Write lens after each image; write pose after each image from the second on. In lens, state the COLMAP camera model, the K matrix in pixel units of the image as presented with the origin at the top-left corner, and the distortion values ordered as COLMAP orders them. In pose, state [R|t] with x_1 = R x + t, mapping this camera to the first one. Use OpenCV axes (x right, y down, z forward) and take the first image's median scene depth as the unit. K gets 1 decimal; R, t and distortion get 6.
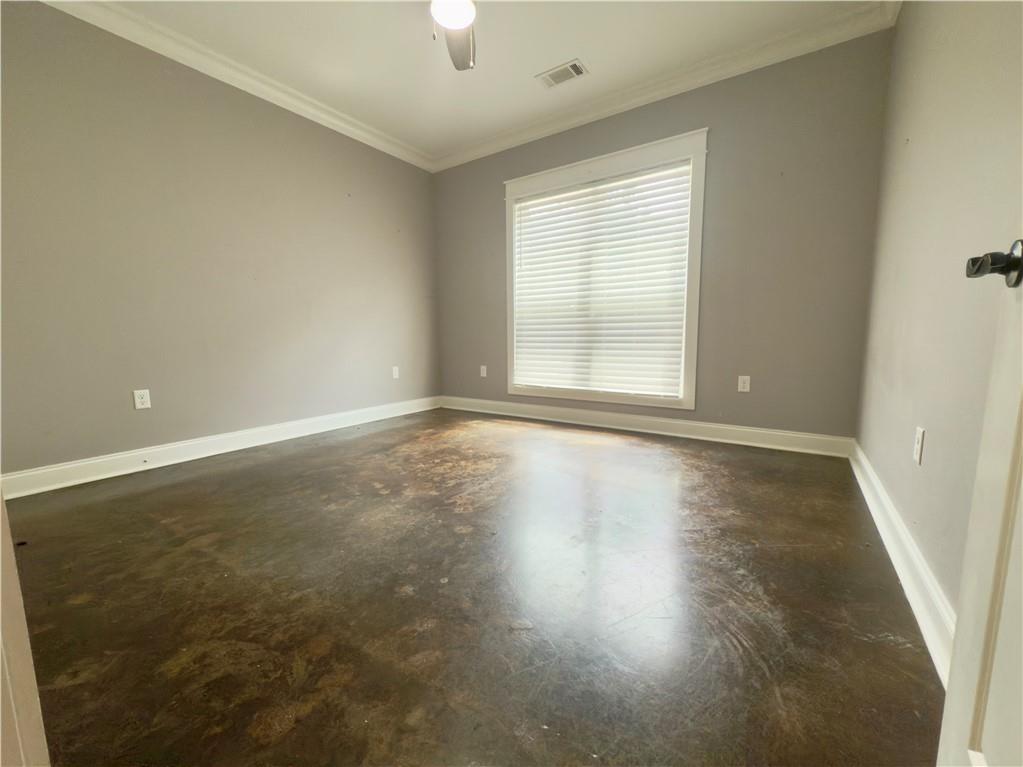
lens RADIAL K [[408.3, 0, 511.2], [0, 408.3, 385.0], [0, 0, 1]] dist [-0.000544, 0.000115]
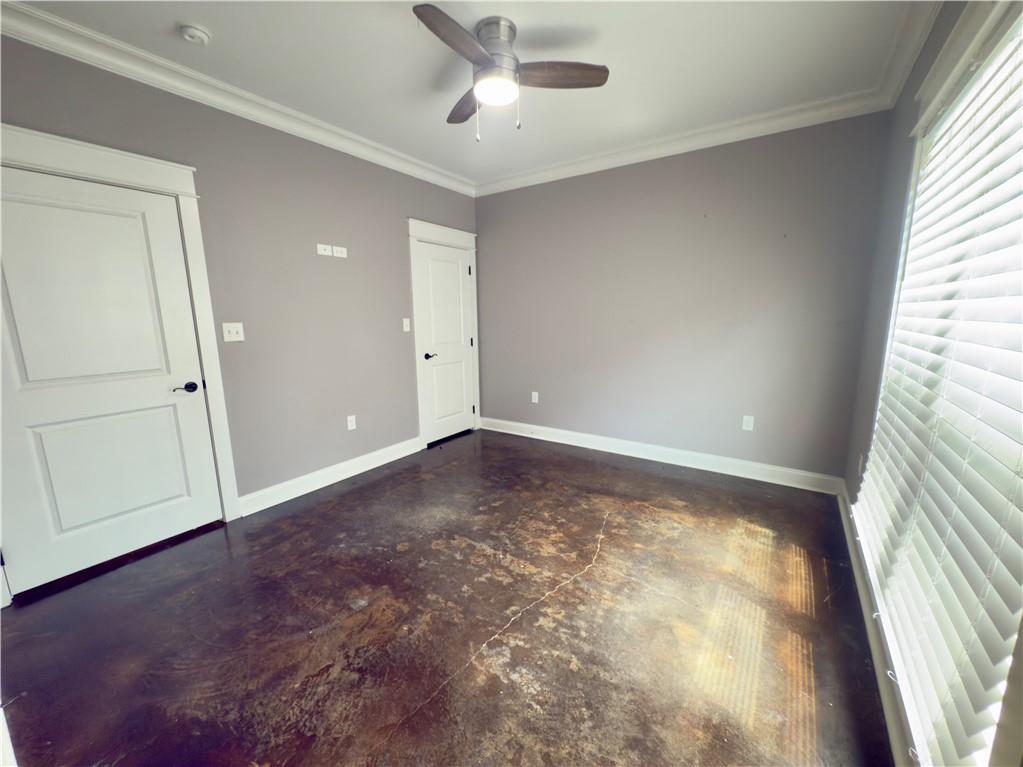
lens RADIAL K [[408.3, 0, 511.7], [0, 408.3, 384.7], [0, 0, 1]] dist [-0.000544, 0.000115]
pose [[0.004727, 0.182670, -0.983163, 0.818286], [-0.112847, 0.976991, 0.180981, -0.337405], [0.993601, 0.110092, 0.025232, 0.916623]]
